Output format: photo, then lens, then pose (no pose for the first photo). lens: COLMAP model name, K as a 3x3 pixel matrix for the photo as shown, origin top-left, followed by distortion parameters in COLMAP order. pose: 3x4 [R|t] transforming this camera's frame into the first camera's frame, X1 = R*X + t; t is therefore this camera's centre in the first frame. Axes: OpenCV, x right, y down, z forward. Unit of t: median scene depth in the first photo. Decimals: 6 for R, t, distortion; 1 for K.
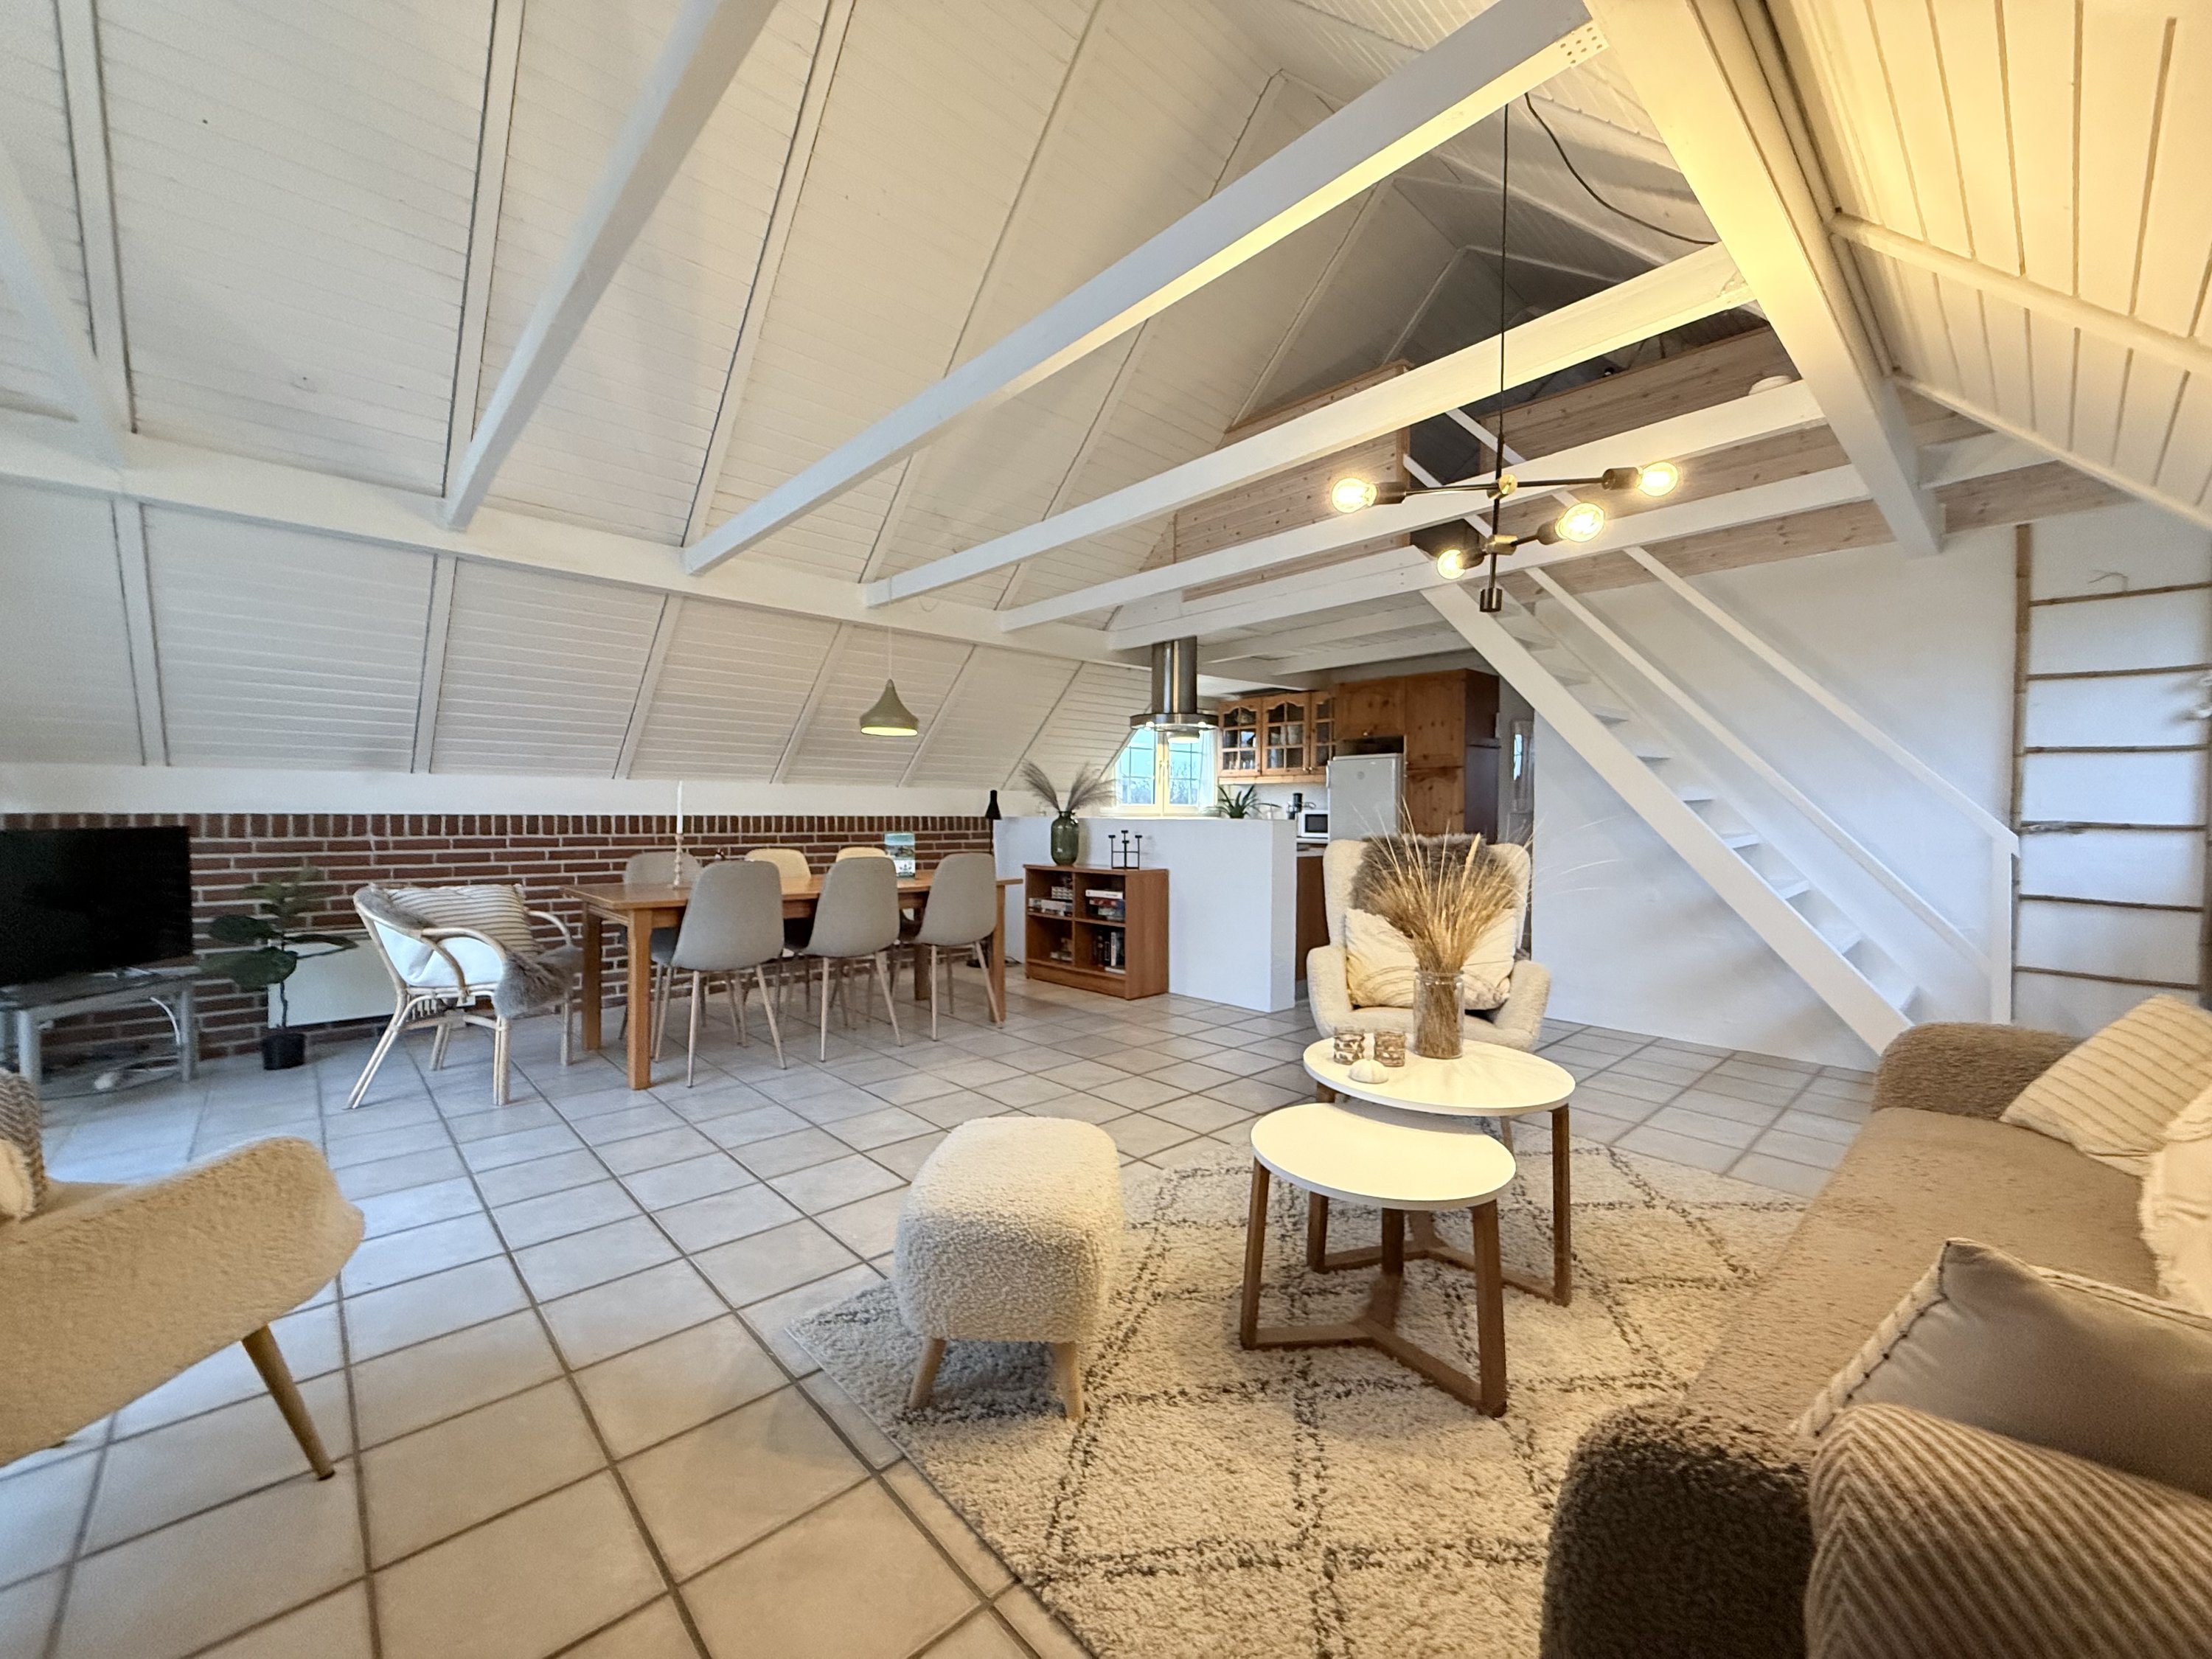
lens RADIAL K [[880.1, 0, 1102.4], [0, 880.1, 841.6], [0, 0, 1]] dist [-0.000424, -0.000048]
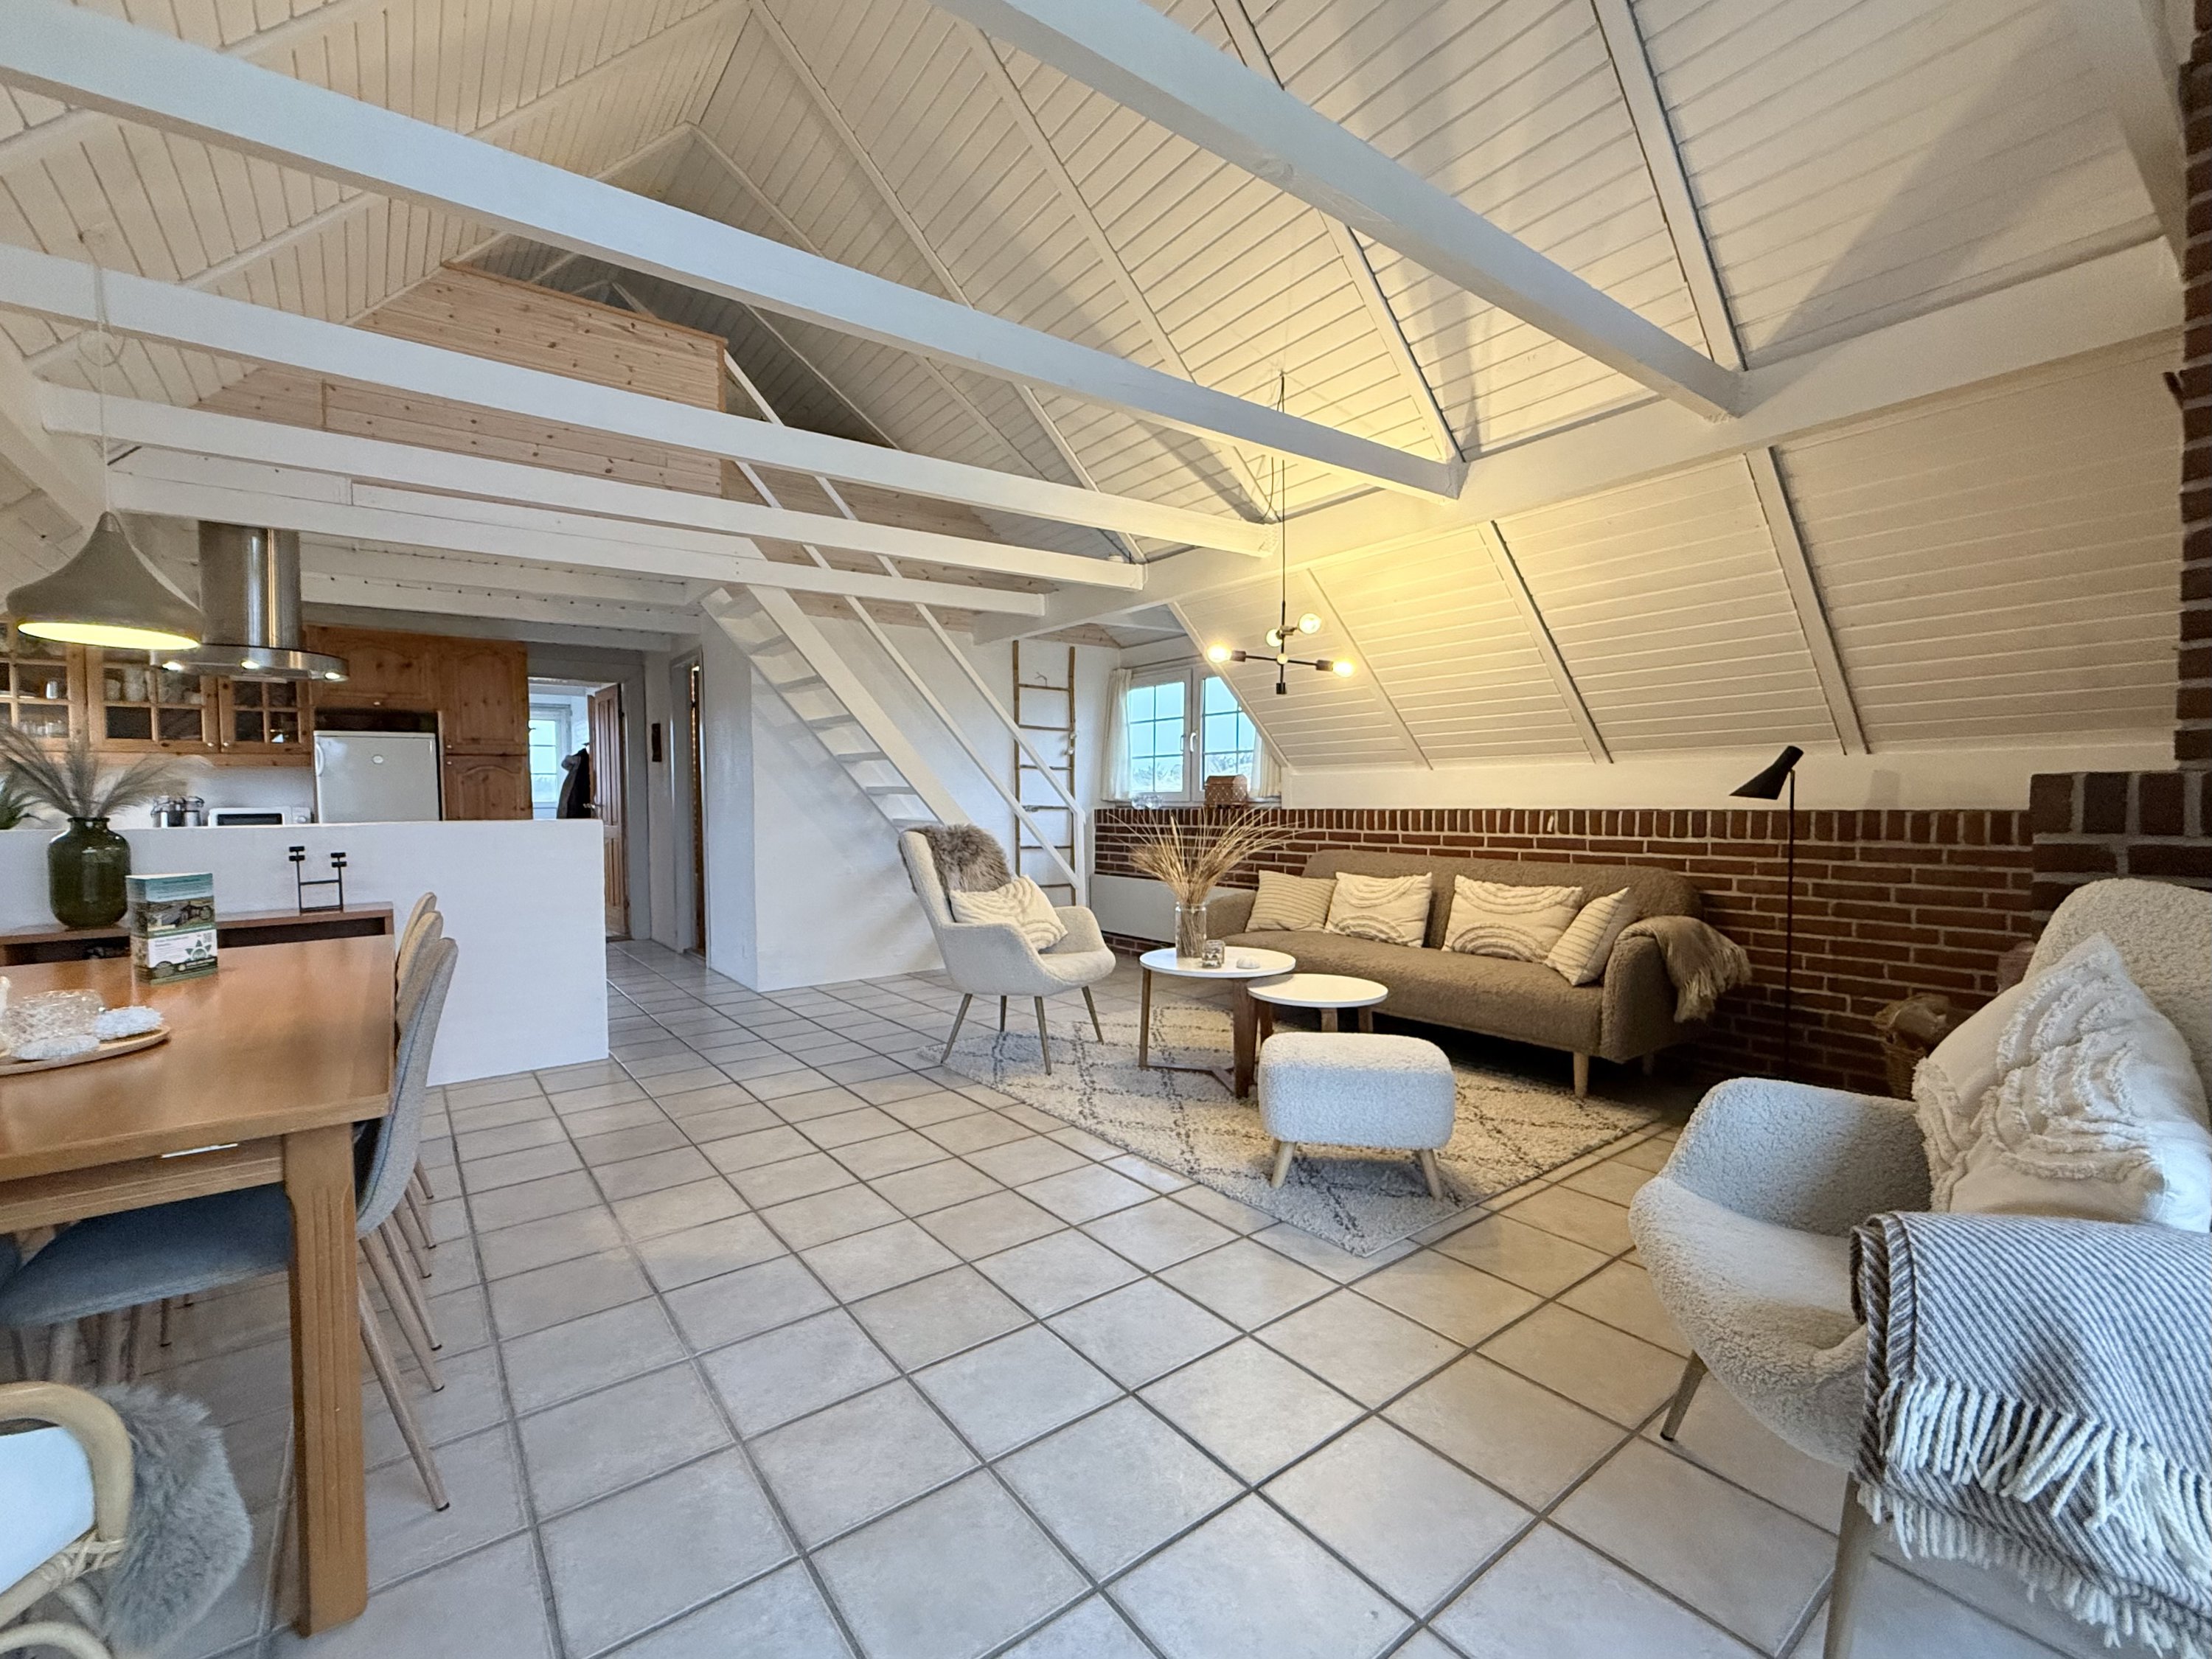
lens RADIAL K [[942.2, 0, 1094.0], [0, 942.2, 829.7], [0, 0, 1]] dist [-0.000484, 0.000026]
pose [[0.104907, -0.041451, 0.993618, -0.712194], [0.044913, 0.998309, 0.036905, -0.030754], [-0.993467, 0.040755, 0.106592, 0.531365]]
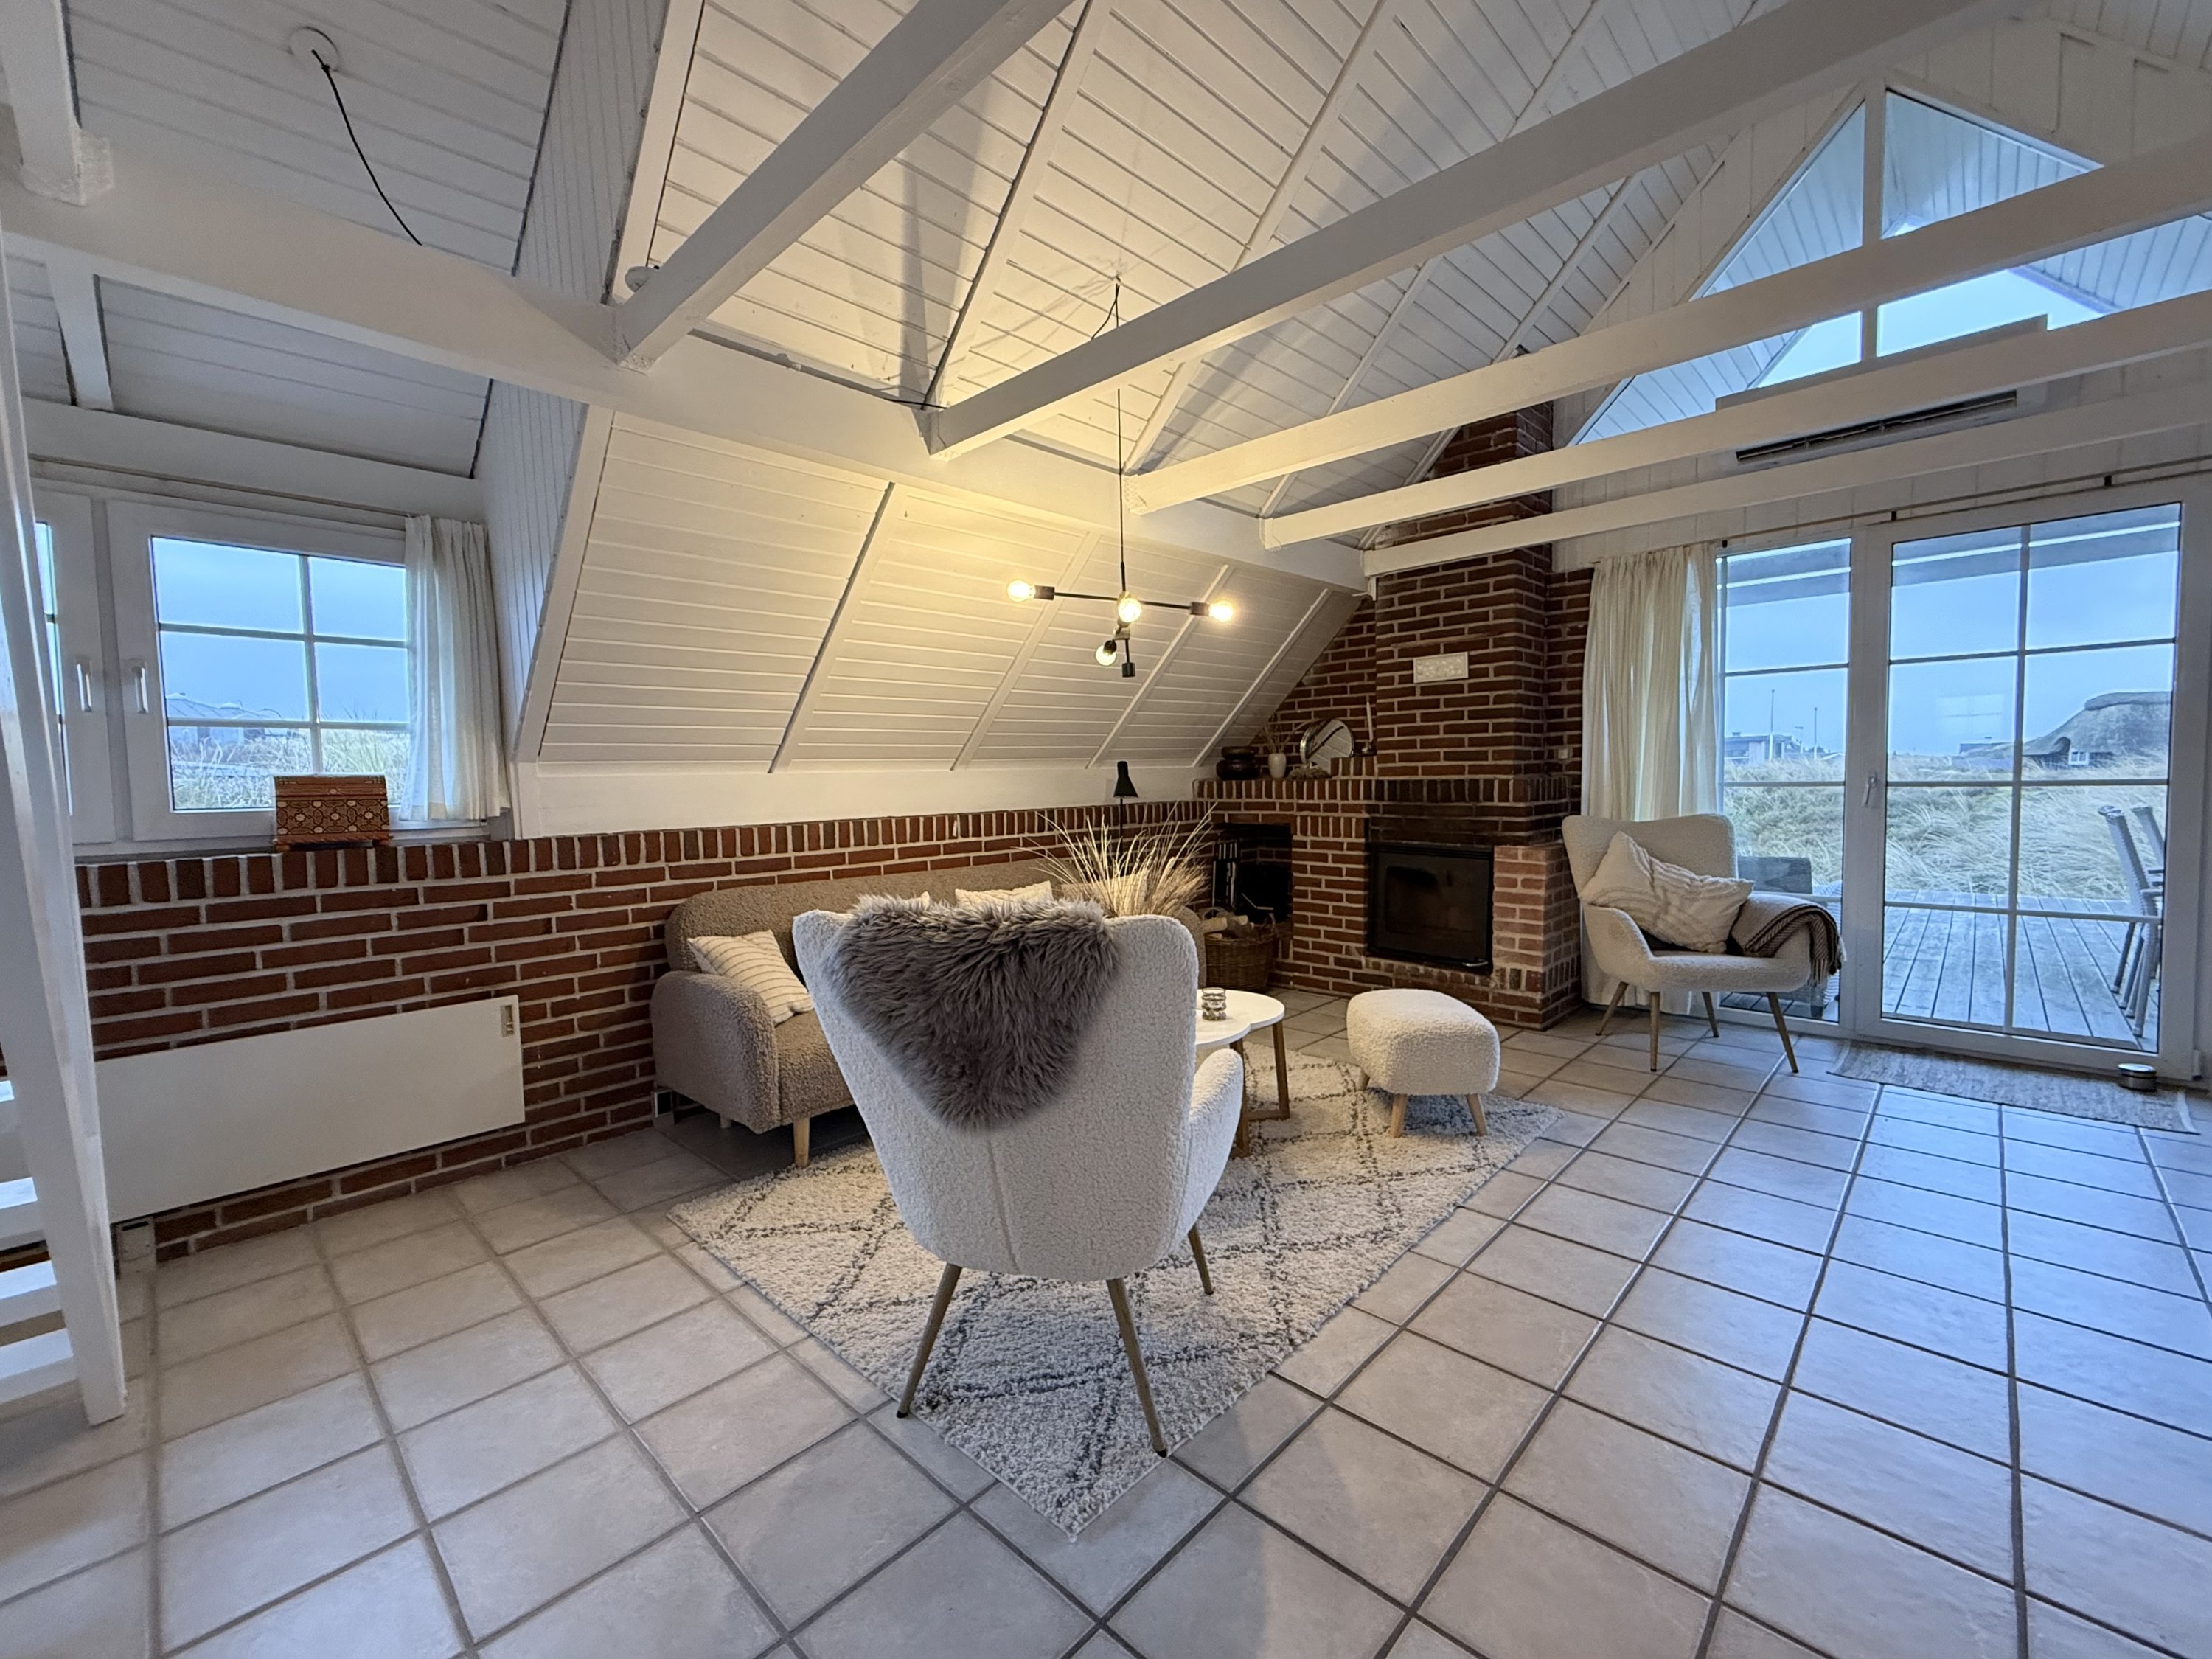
lens RADIAL K [[919.4, 0, 1098.2], [0, 919.4, 828.8], [0, 0, 1]] dist [0.001090, 0.000224]
pose [[-0.998360, 0.020019, -0.053640, 0.261142], [0.015177, 0.995898, 0.089204, -0.064345], [0.055206, 0.088244, -0.994568, 1.160156]]
